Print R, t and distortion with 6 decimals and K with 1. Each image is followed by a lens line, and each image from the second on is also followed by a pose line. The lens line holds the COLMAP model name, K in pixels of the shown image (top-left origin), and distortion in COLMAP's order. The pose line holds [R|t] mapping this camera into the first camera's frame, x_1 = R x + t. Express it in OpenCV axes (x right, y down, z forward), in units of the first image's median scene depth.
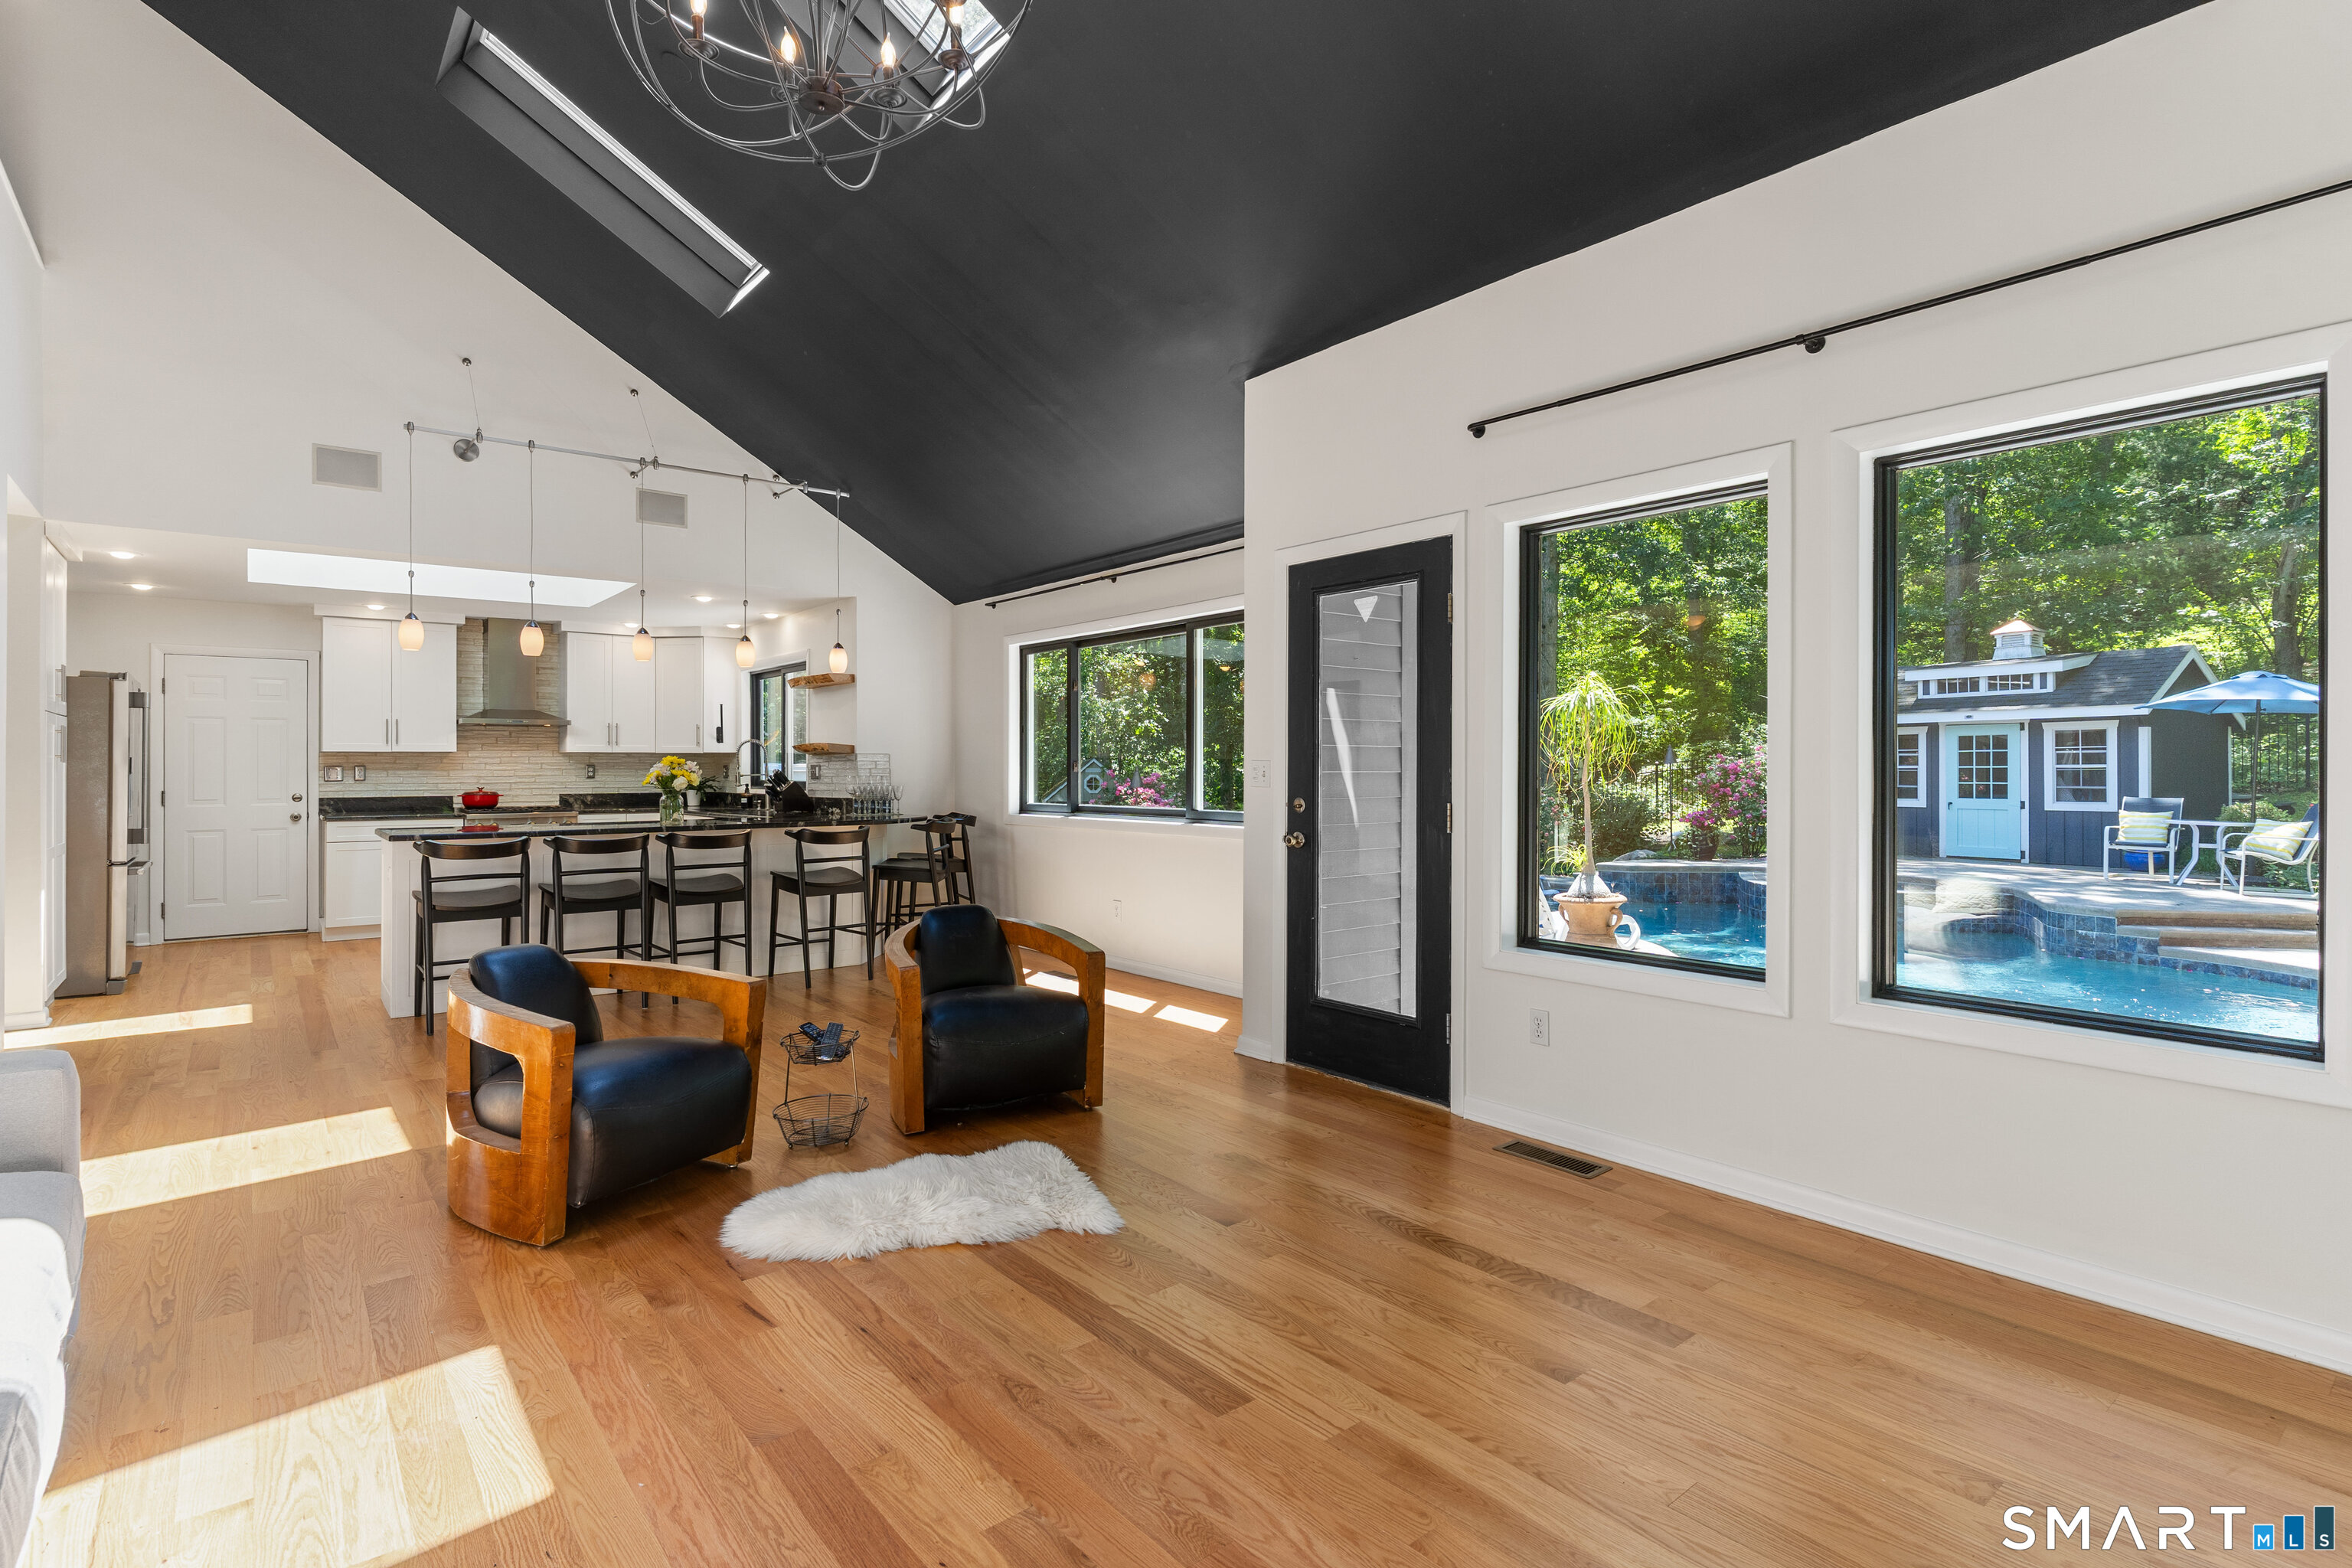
lens RADIAL K [[1130.4, 0, 1122.8], [0, 1130.4, 766.9], [0, 0, 1]] dist [-0.000754, -0.000076]
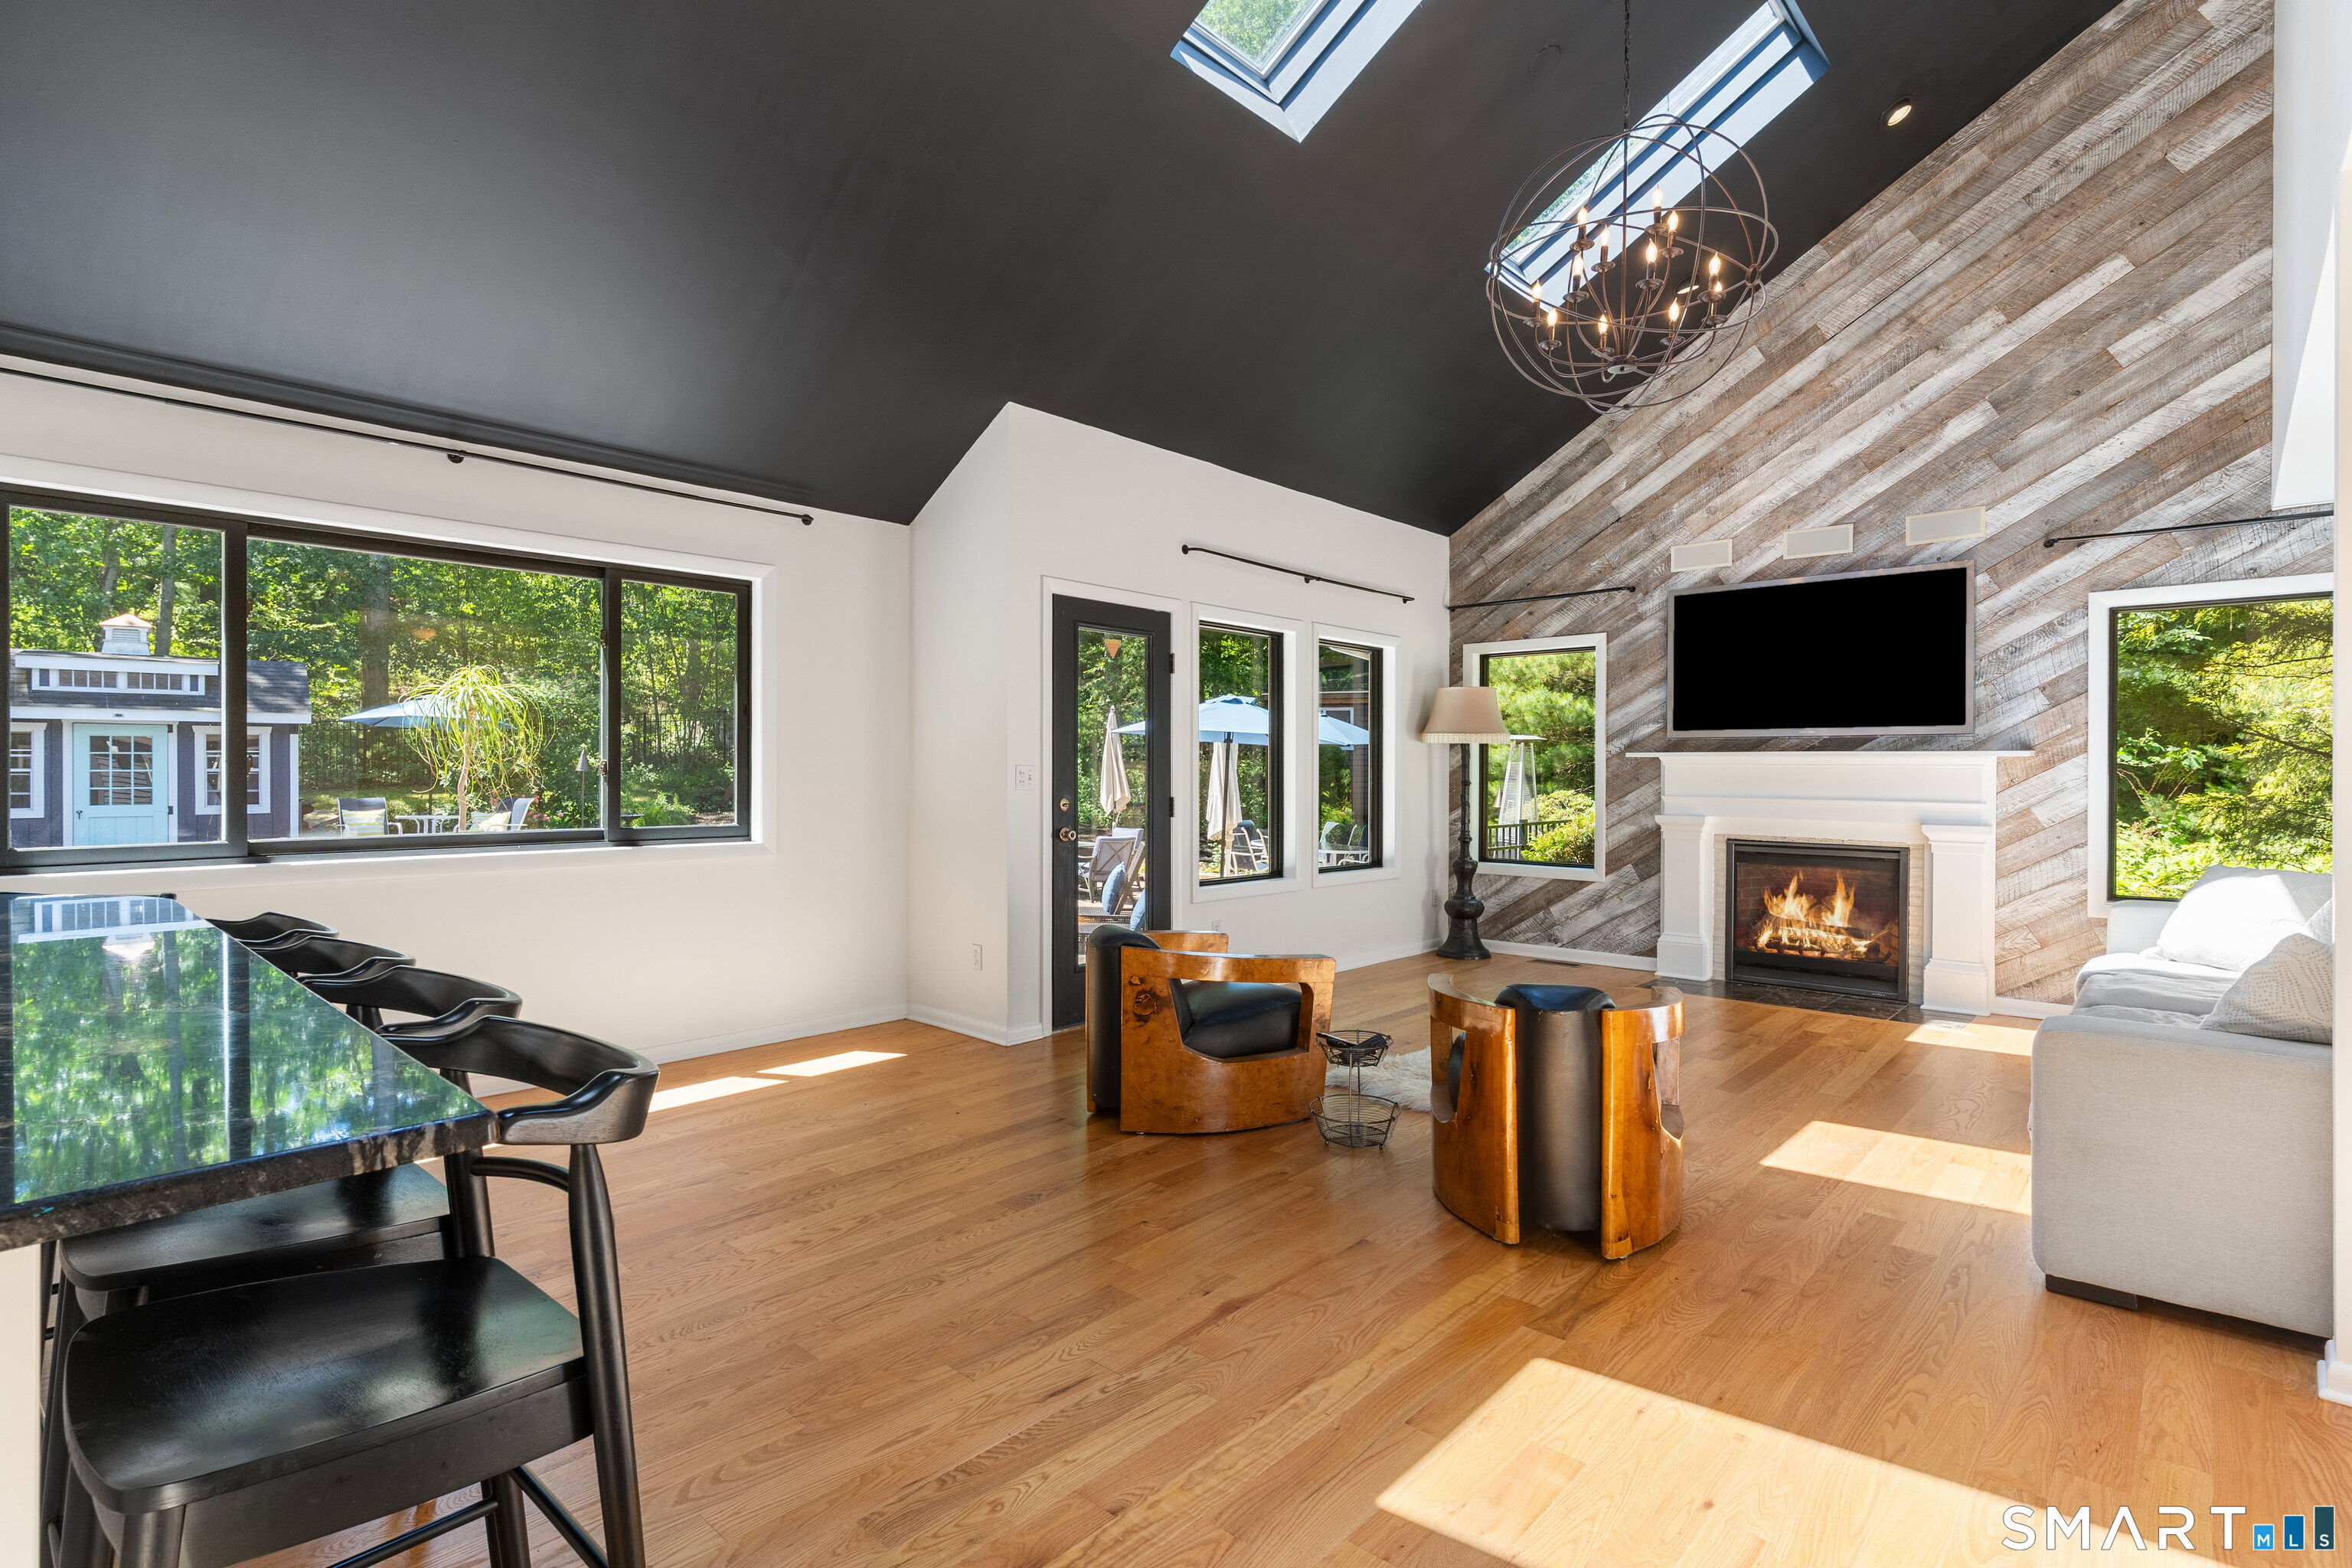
lens RADIAL K [[1130.4, 0, 1178.1], [0, 1130.4, 772.1], [0, 0, 1]] dist [-0.000754, -0.000076]
pose [[-0.173439, 0.001794, 0.984843, -0.552908], [-0.002229, 0.999995, -0.002214, 0.002795], [-0.984842, -0.002580, -0.173434, 0.593238]]
